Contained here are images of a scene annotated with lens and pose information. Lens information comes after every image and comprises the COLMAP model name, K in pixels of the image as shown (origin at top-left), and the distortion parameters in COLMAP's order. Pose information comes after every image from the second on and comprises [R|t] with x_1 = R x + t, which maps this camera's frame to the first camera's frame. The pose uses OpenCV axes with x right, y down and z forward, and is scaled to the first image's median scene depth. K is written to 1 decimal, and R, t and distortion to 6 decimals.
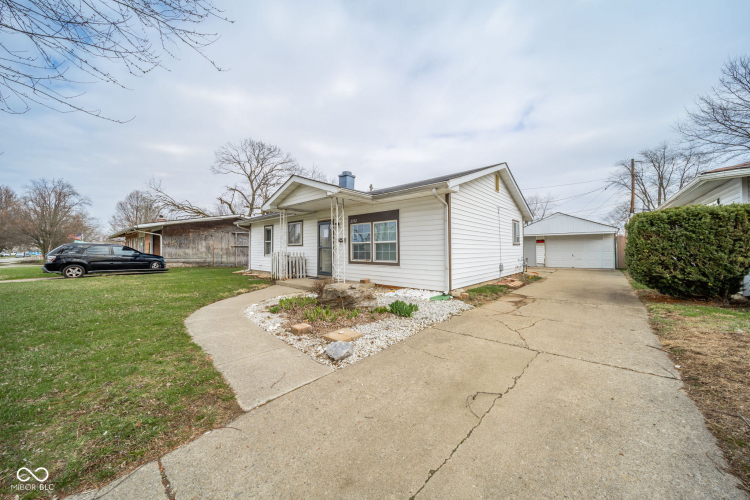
lens RADIAL K [[265.9, 0, 386.4], [0, 265.9, 249.7], [0, 0, 1]] dist [-0.000016, -0.000128]
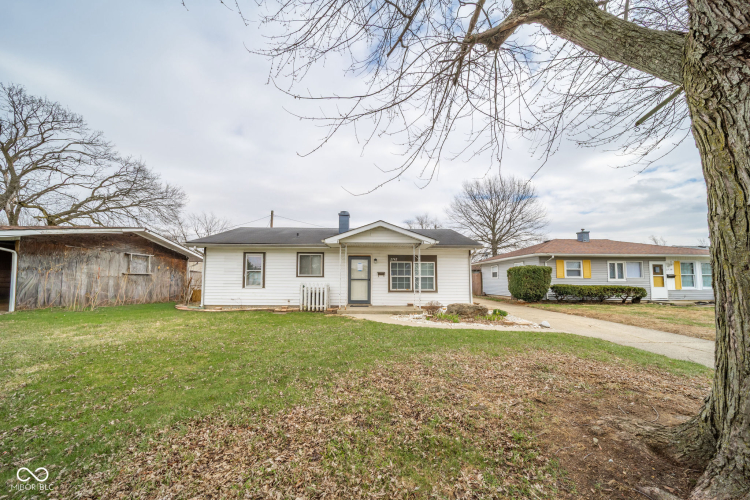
lens RADIAL K [[269.7, 0, 377.4], [0, 269.7, 269.8], [0, 0, 1]] dist [0.000068, -0.000041]
pose [[0.714386, 0.031302, 0.699052, -0.965230], [-0.010328, 0.999362, -0.034195, -0.009724], [-0.699676, 0.017209, 0.714253, 0.107973]]
